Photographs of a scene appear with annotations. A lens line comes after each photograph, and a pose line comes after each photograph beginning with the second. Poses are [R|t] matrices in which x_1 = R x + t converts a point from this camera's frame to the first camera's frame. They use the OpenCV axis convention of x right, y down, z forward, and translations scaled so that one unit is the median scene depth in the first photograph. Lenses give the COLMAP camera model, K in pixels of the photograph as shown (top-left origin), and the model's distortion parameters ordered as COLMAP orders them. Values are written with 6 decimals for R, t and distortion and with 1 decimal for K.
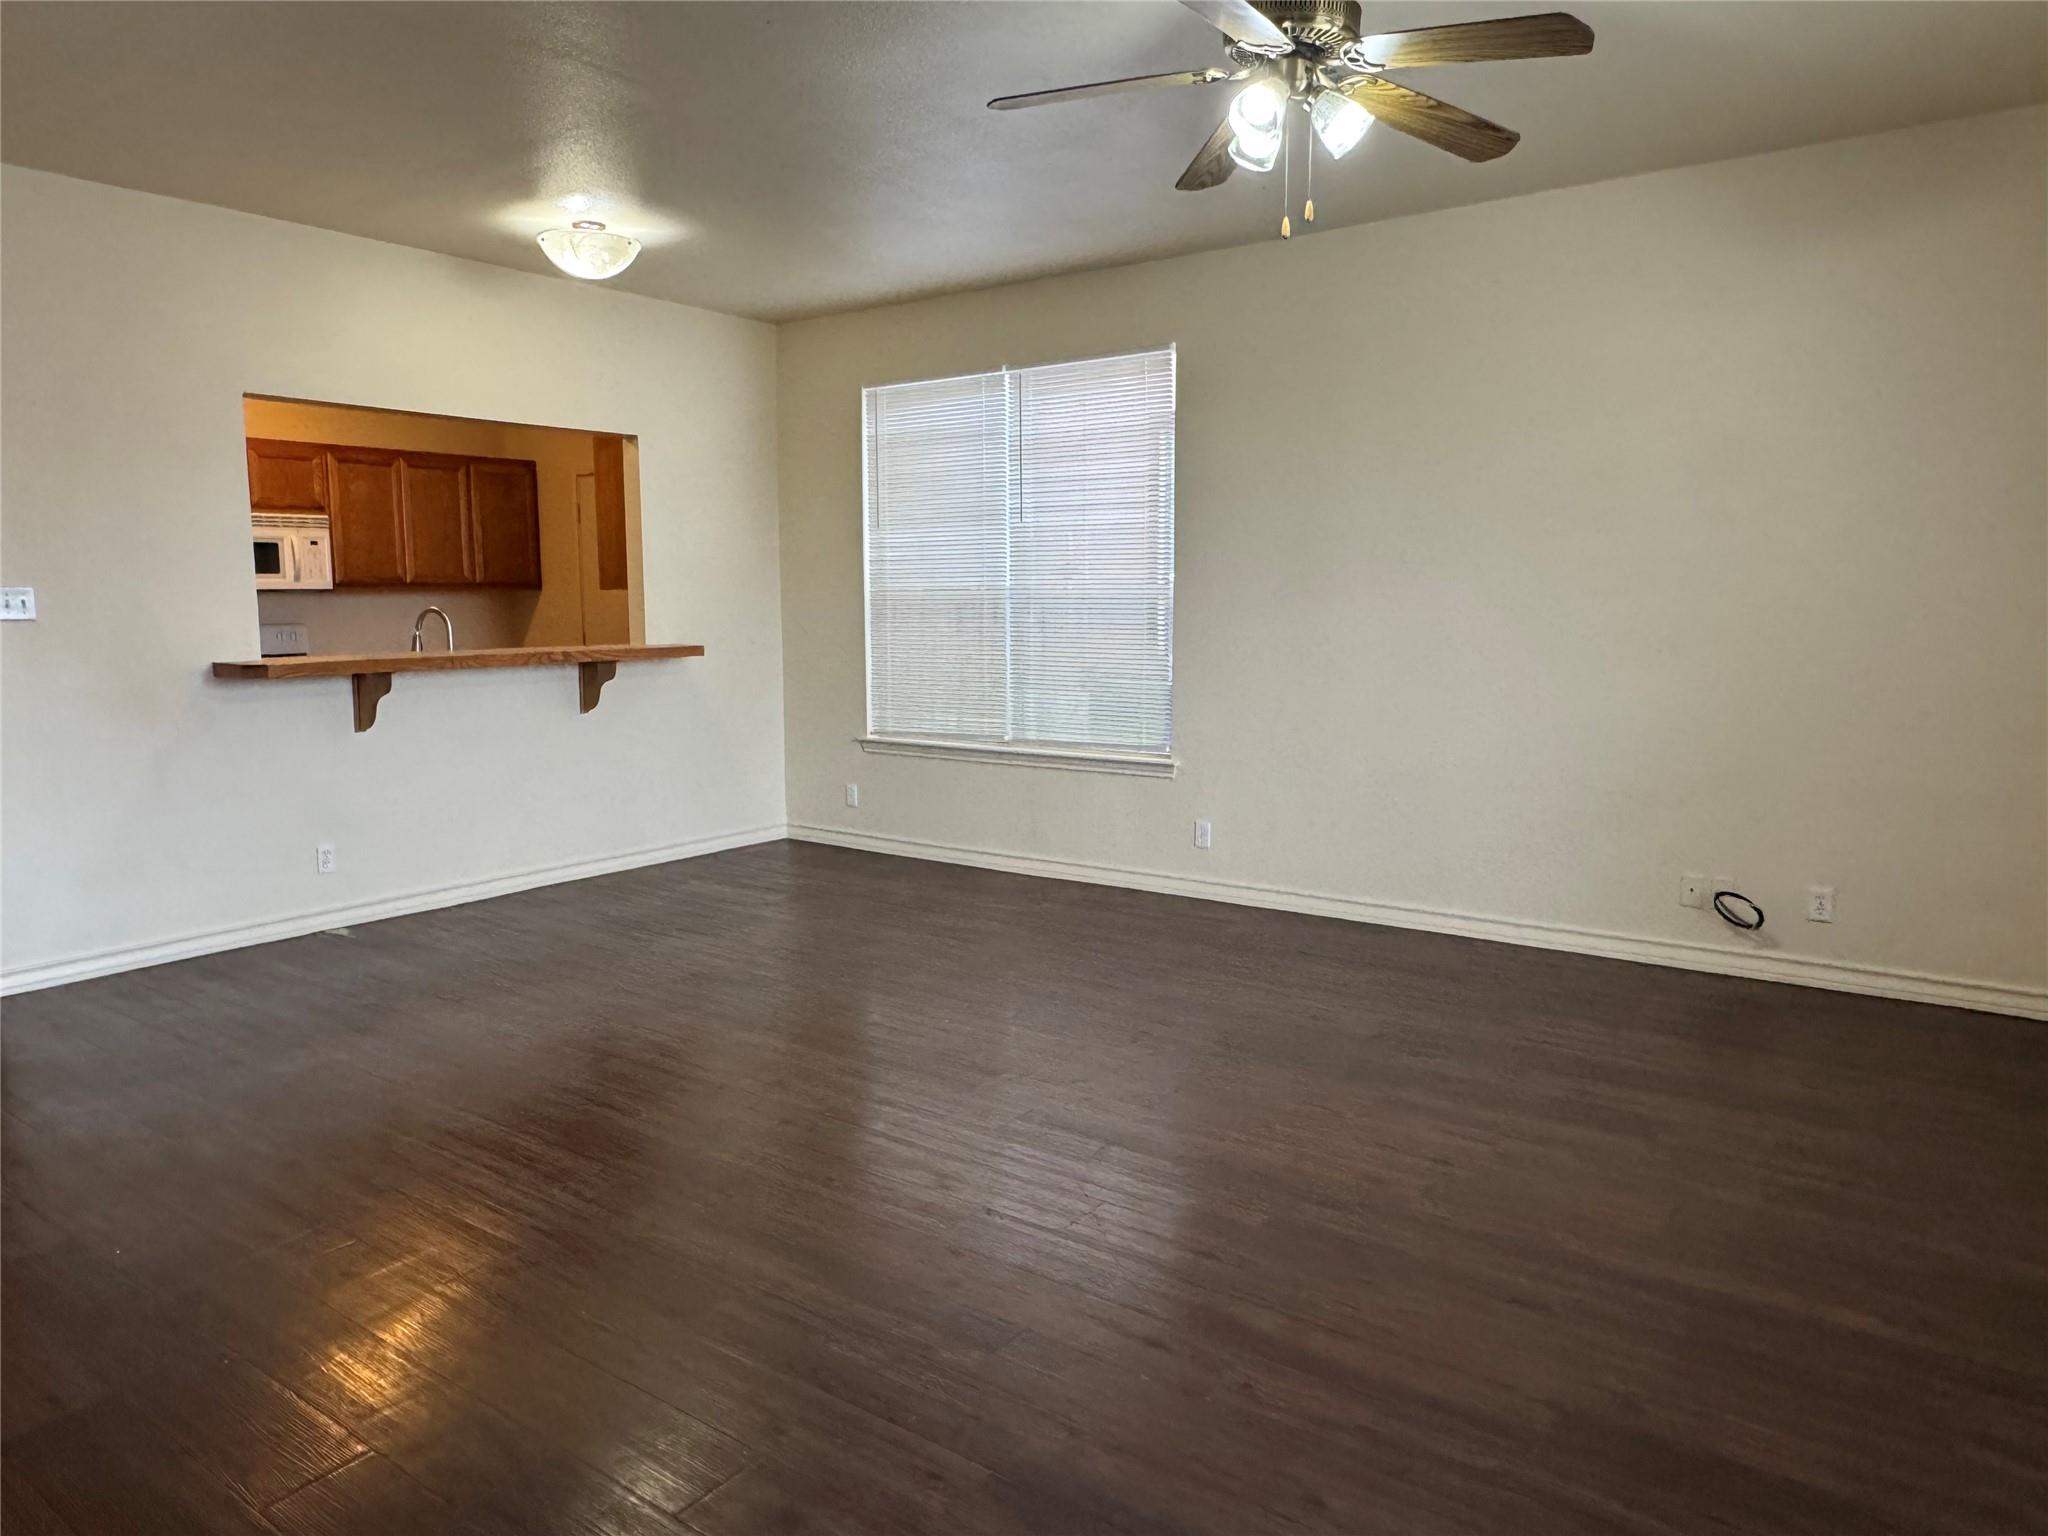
lens RADIAL K [[1364.8, 0, 1009.5], [0, 1364.8, 766.2], [0, 0, 1]] dist [0.005445, -0.004590]
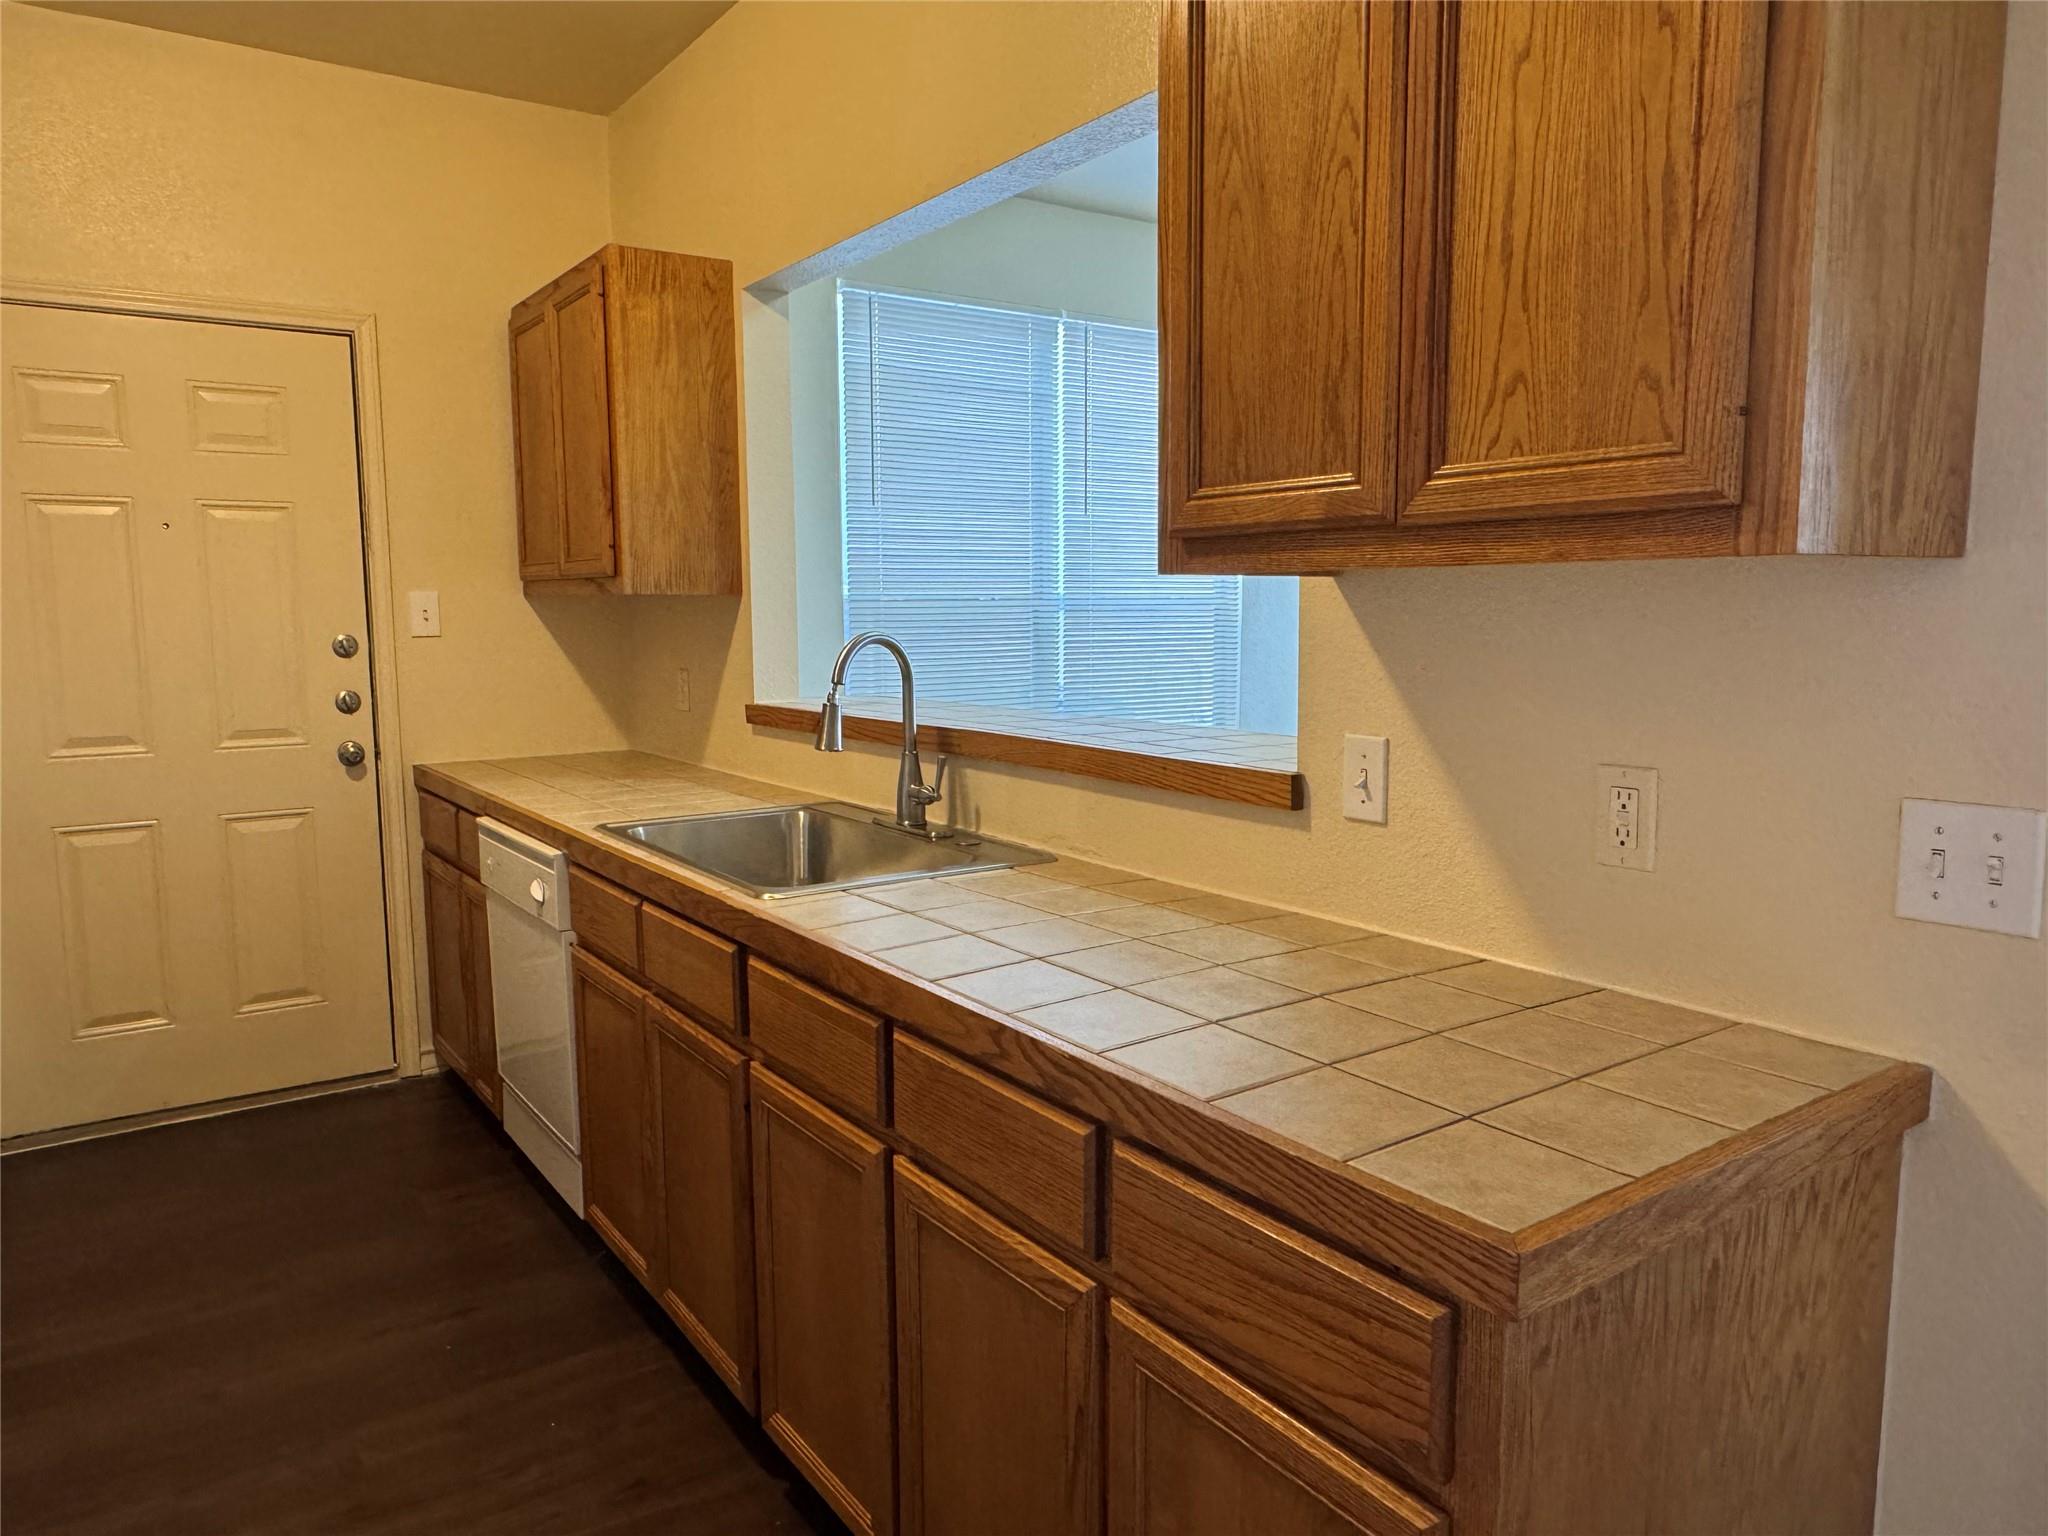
lens RADIAL K [[1364.8, 0, 1009.5], [0, 1364.8, 766.2], [0, 0, 1]] dist [0.005445, -0.004590]
pose [[0.312567, -0.108939, 0.943628, -0.643930], [0.124545, 0.989526, 0.072983, -0.081008], [-0.941696, 0.094712, 0.322861, 0.665209]]
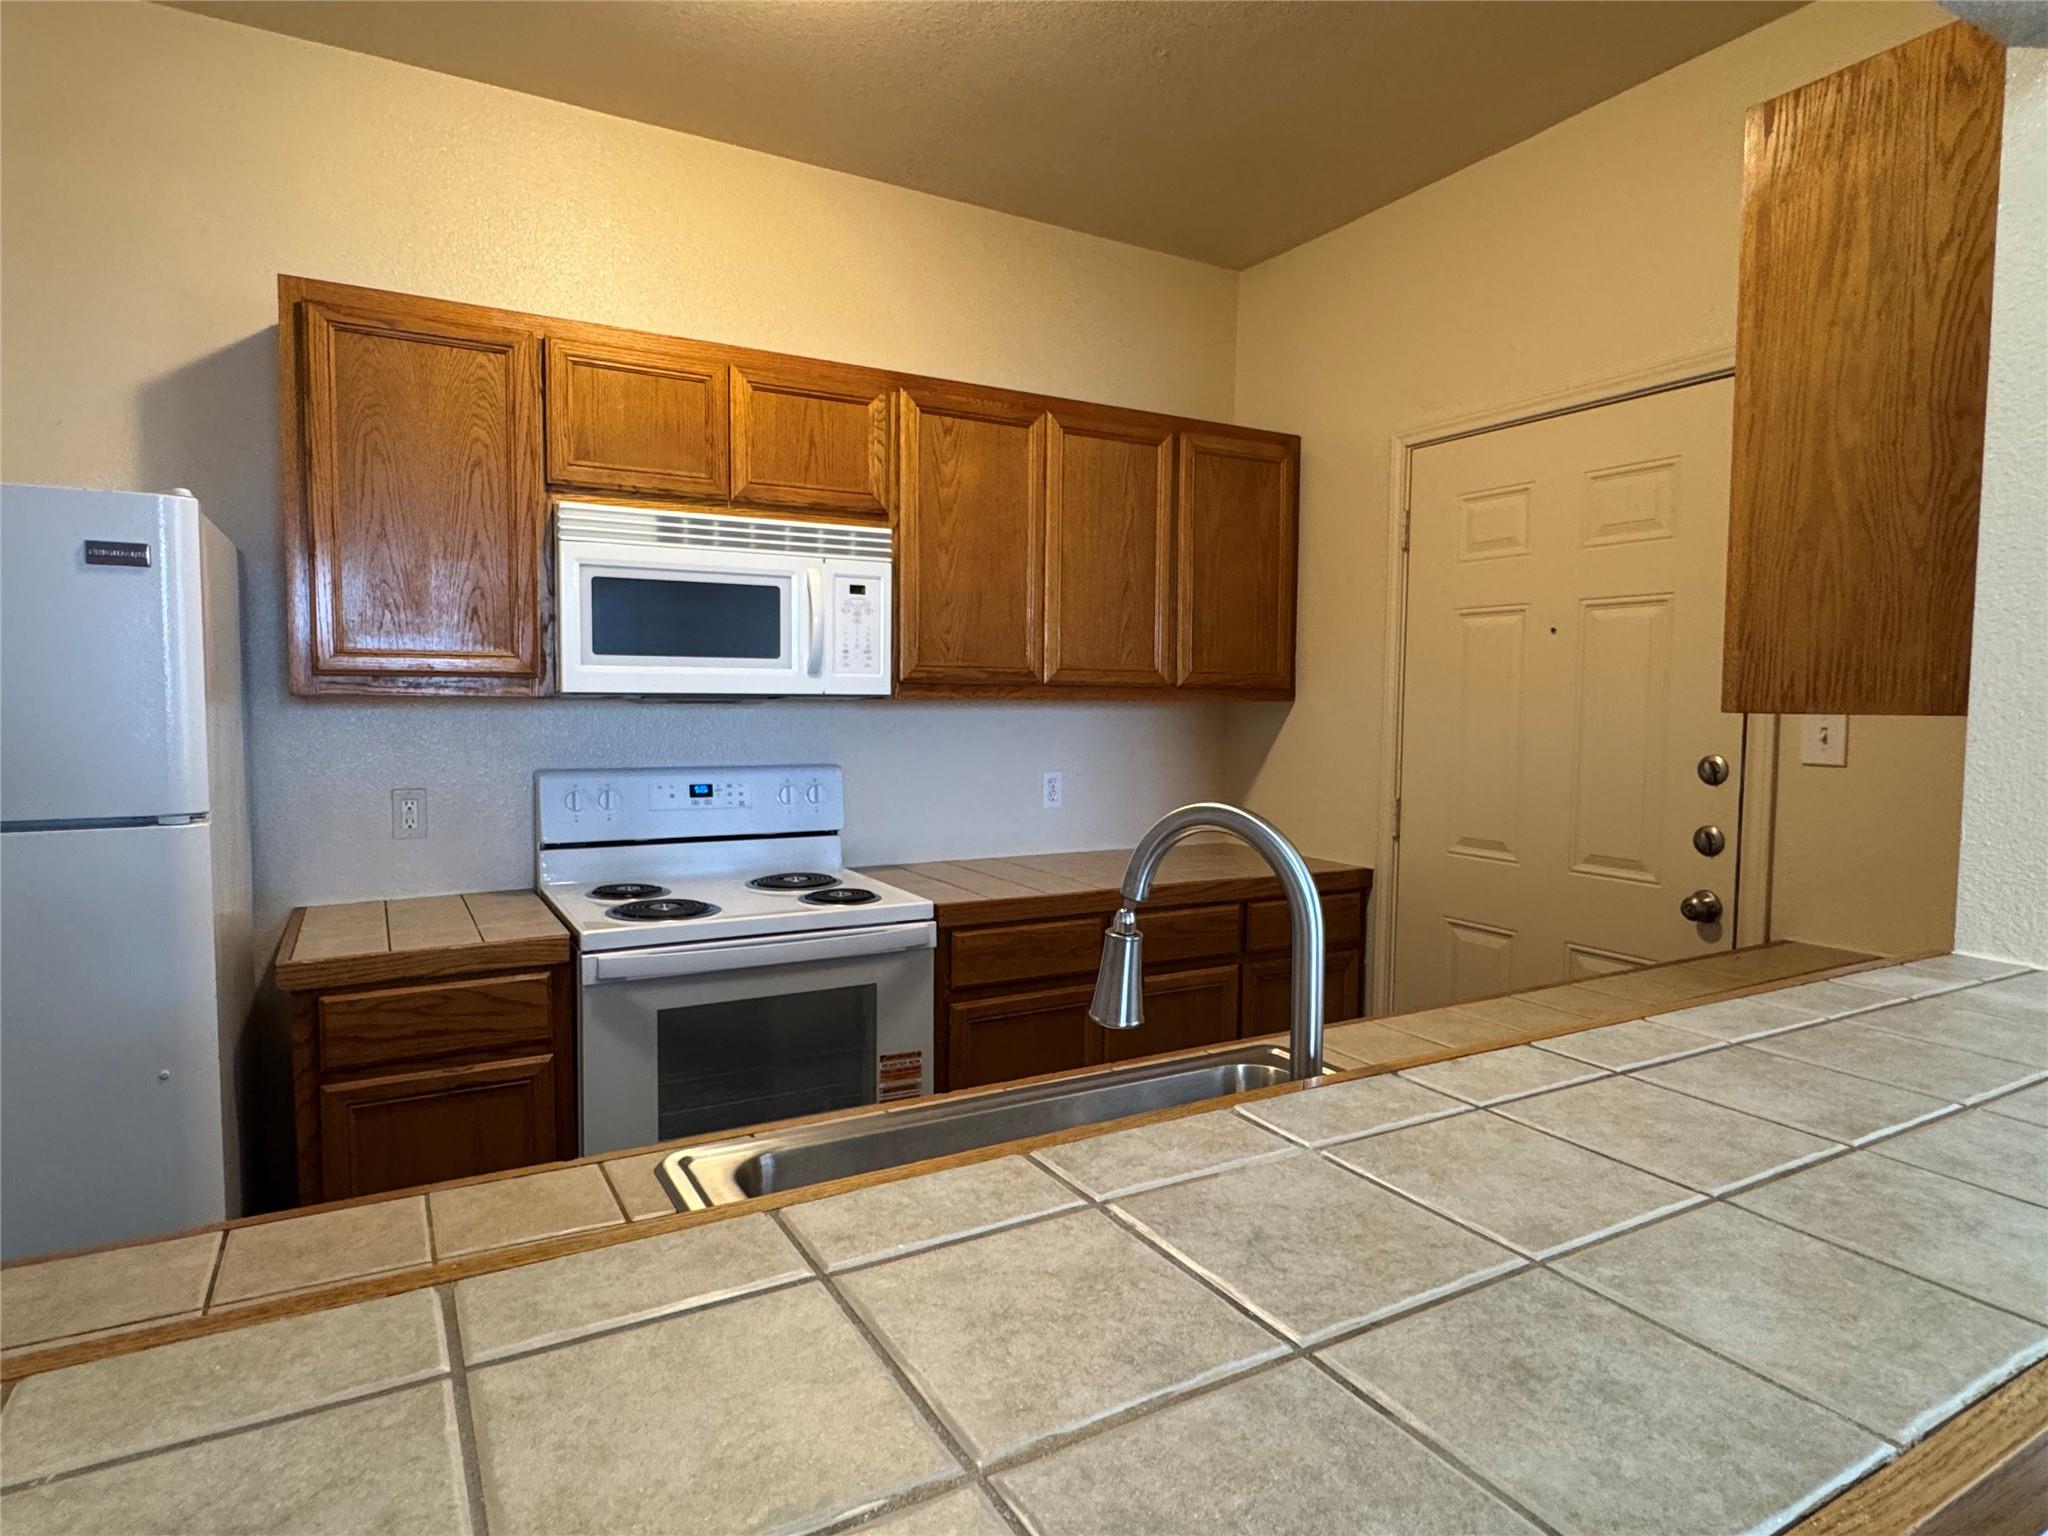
lens RADIAL K [[1142.4, 0, 1023.4], [0, 1142.4, 757.1], [0, 0, 1]] dist [-0.000351, -0.000027]
pose [[0.919998, 0.035202, -0.390339, -0.308820], [-0.063963, 0.996091, -0.060927, -0.089015], [0.386668, 0.081020, 0.918653, 0.673737]]
